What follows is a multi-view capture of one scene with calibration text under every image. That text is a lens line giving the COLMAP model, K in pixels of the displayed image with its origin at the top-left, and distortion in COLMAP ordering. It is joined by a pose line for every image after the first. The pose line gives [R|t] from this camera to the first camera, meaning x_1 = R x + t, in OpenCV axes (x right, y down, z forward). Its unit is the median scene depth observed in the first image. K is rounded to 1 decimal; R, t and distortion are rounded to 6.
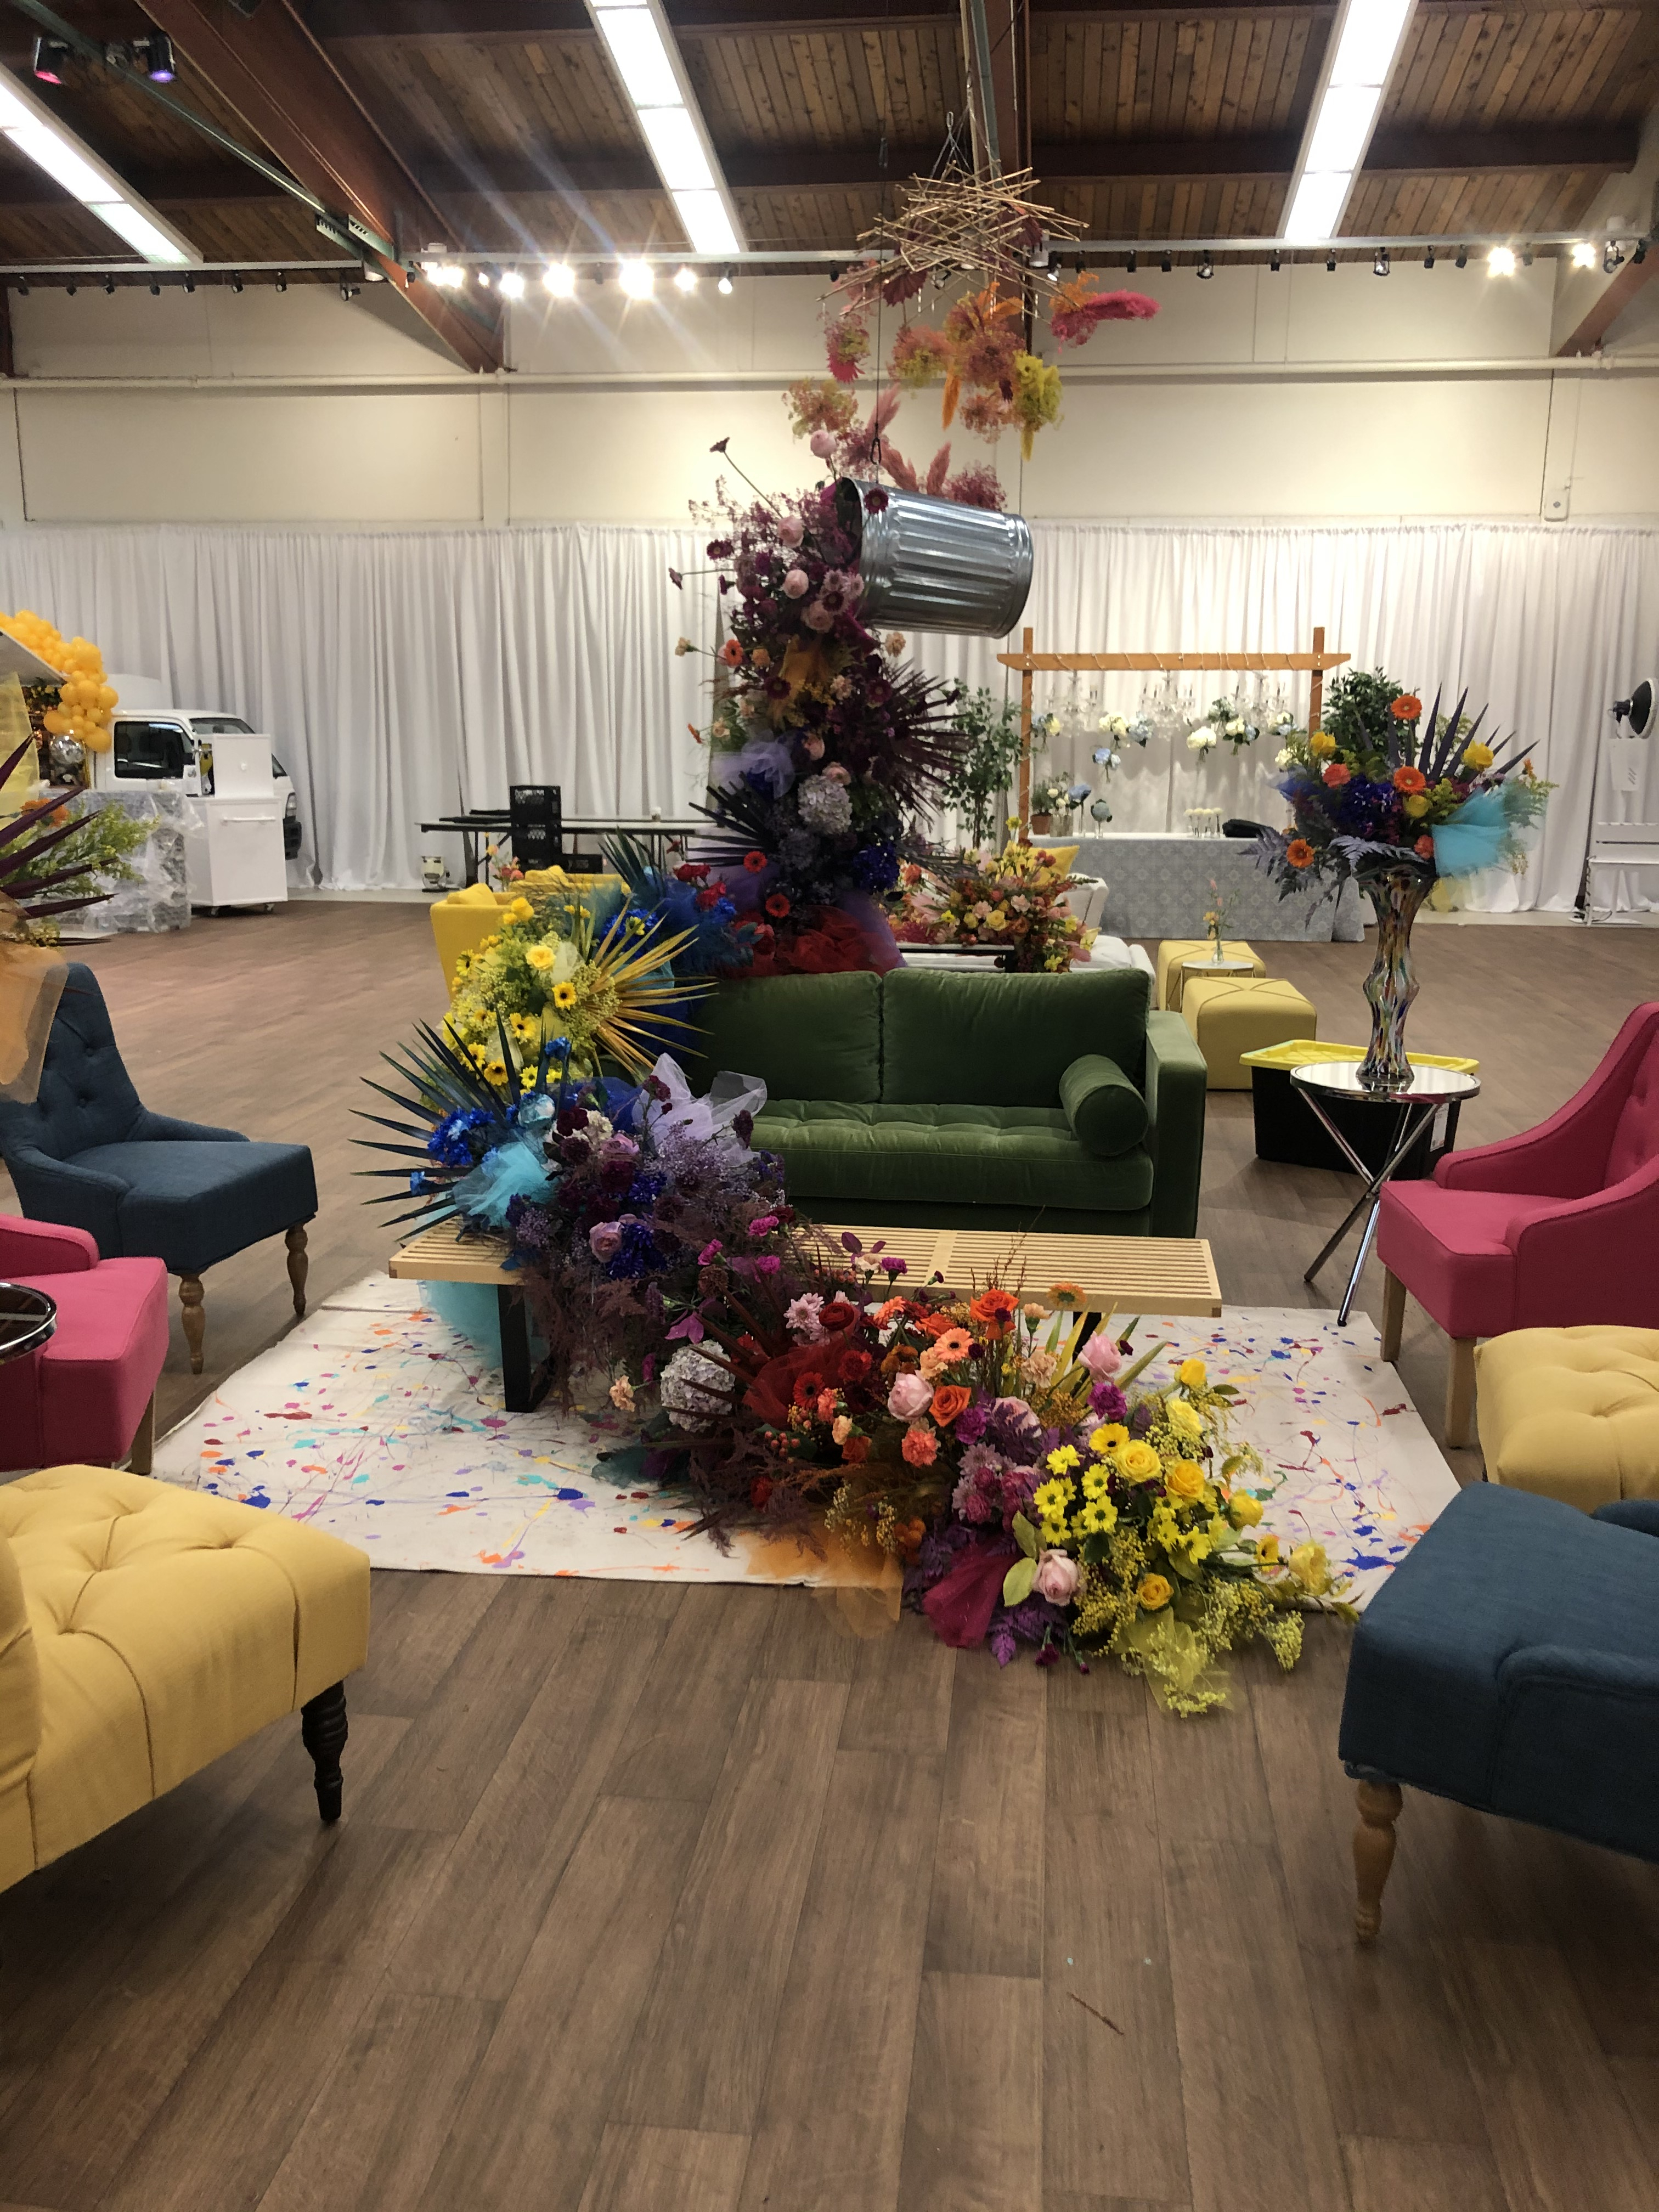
lens RADIAL K [[1801.6, 0, 833.7], [0, 1801.6, 1160.8], [0, 0, 1]] dist [0.003363, -0.030243]
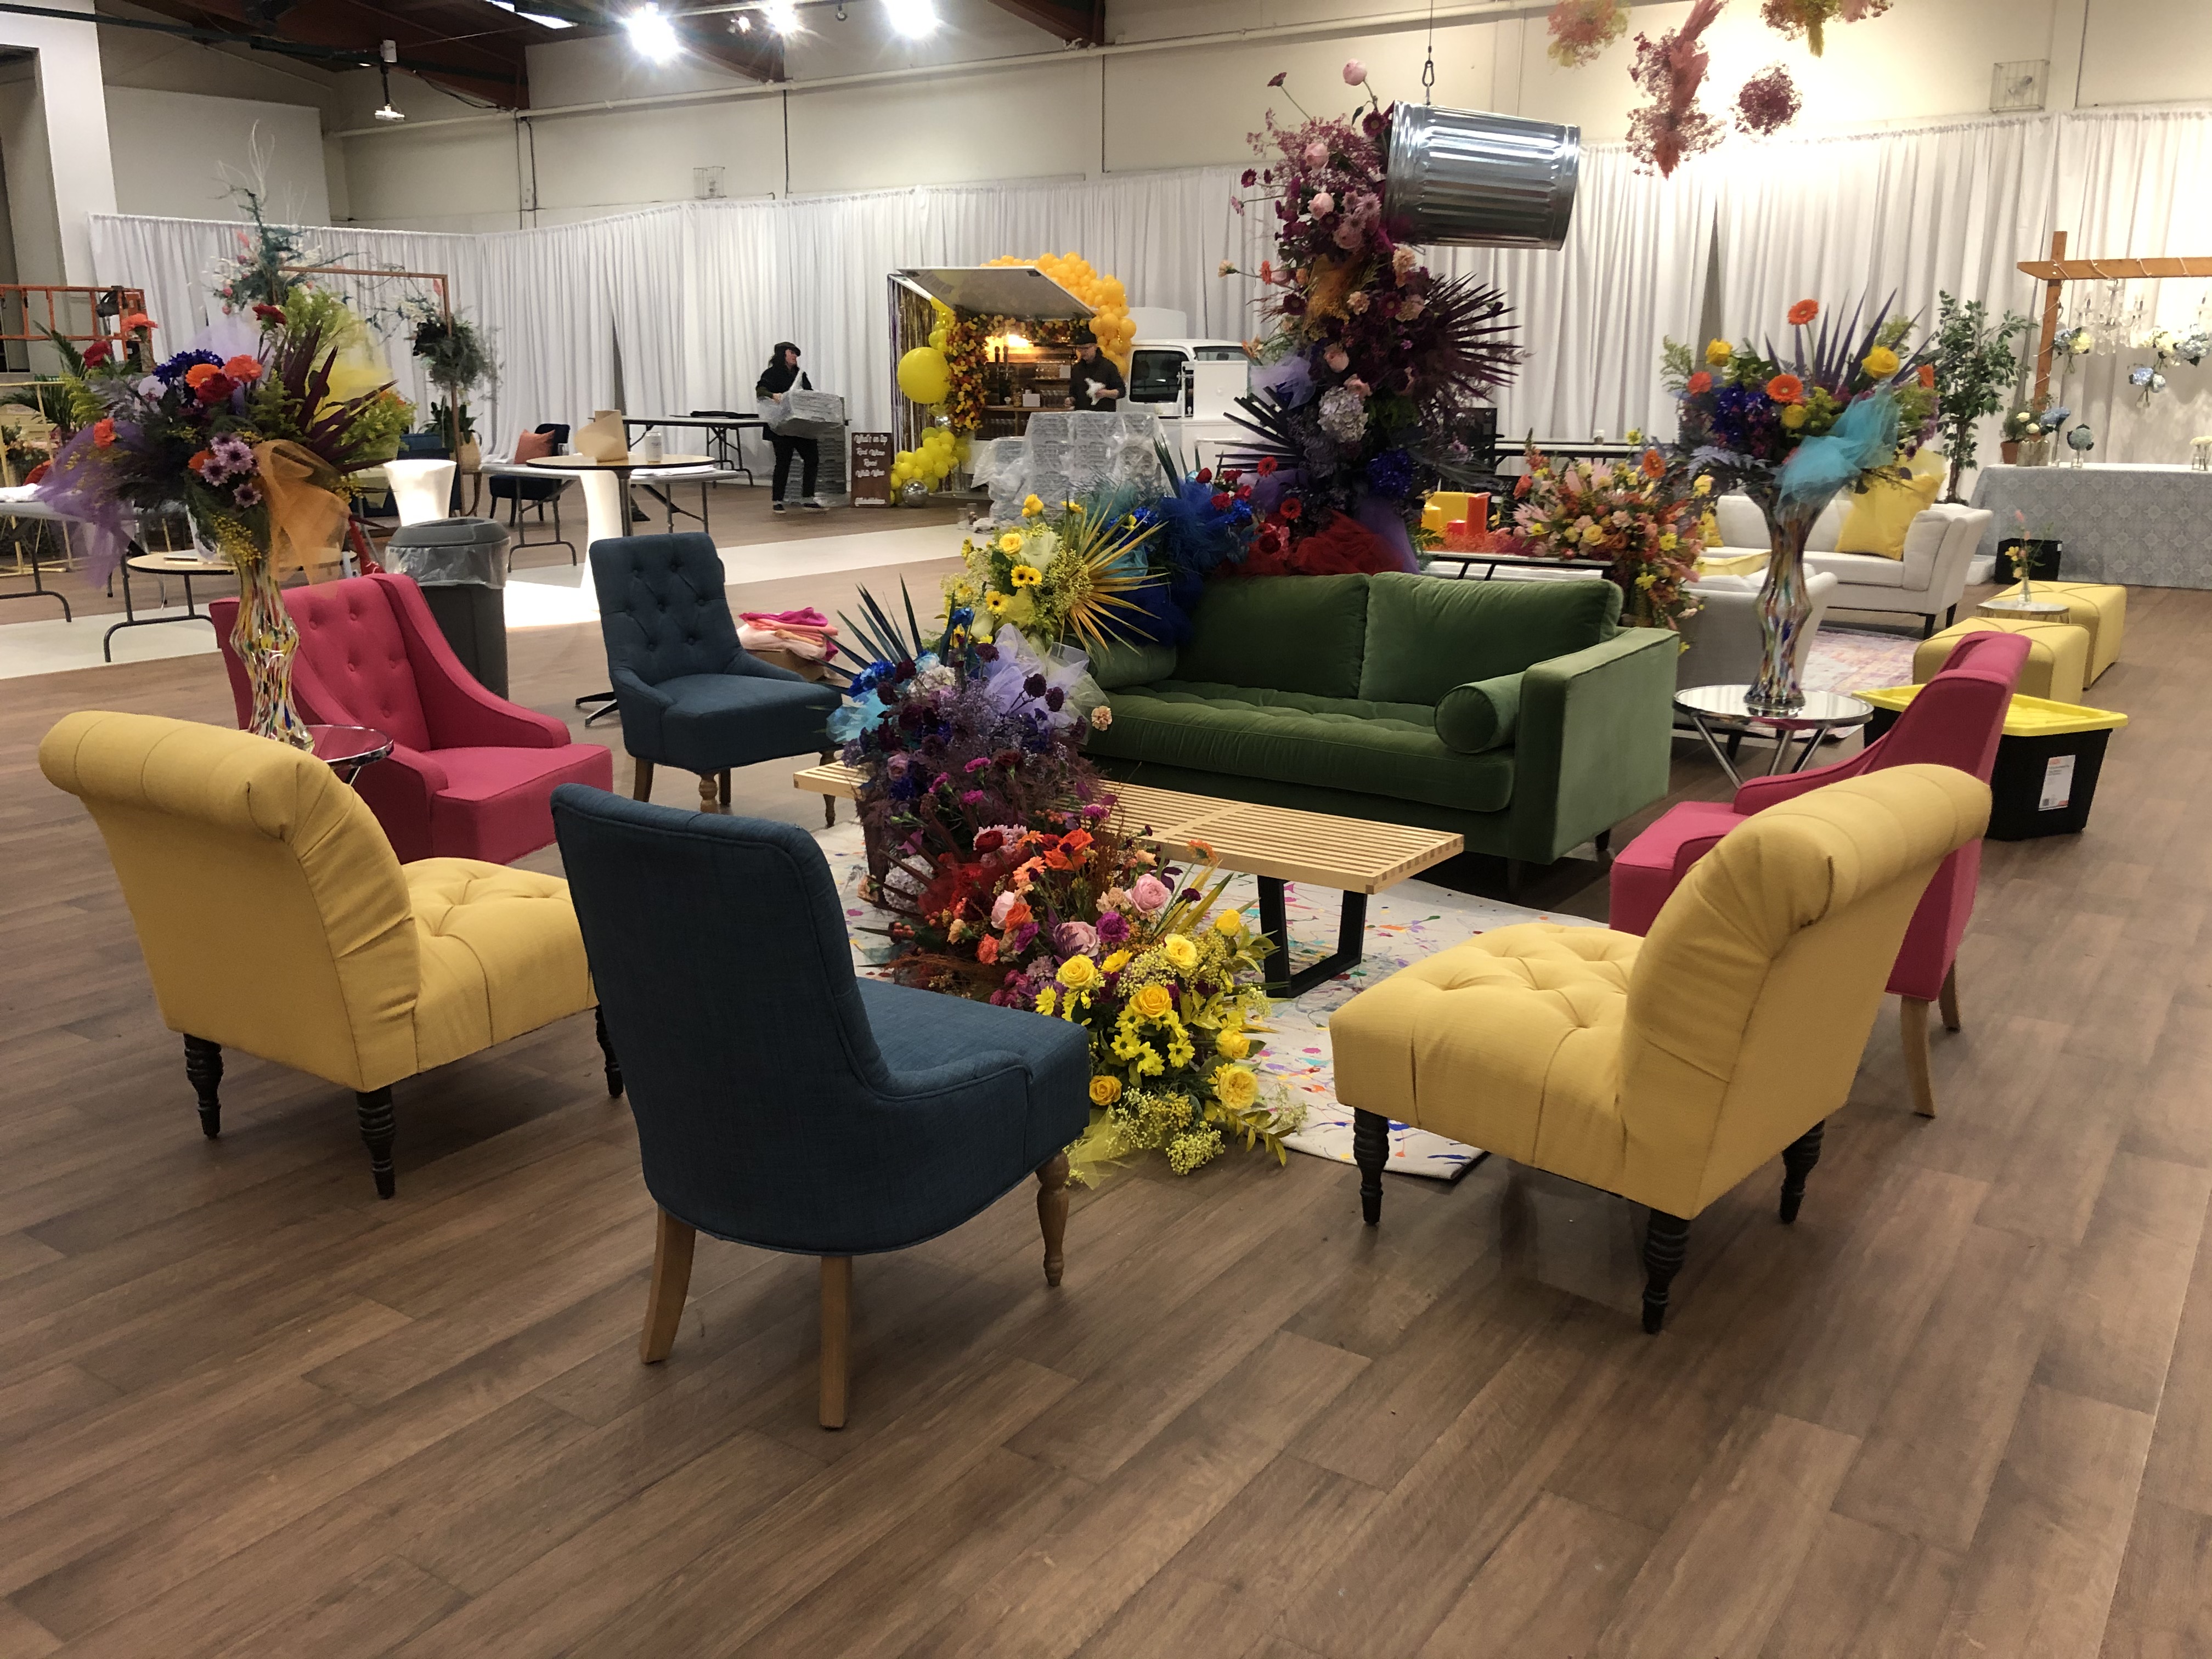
lens RADIAL K [[1801.6, 0, 1097.4], [0, 1801.6, 831.4], [0, 0, 1]] dist [0.003363, -0.030243]
pose [[0.882387, 0.108235, -0.457906, 0.147806], [-0.098114, 0.994116, 0.045914, 0.004666], [0.460181, 0.004413, 0.887814, -0.003479]]
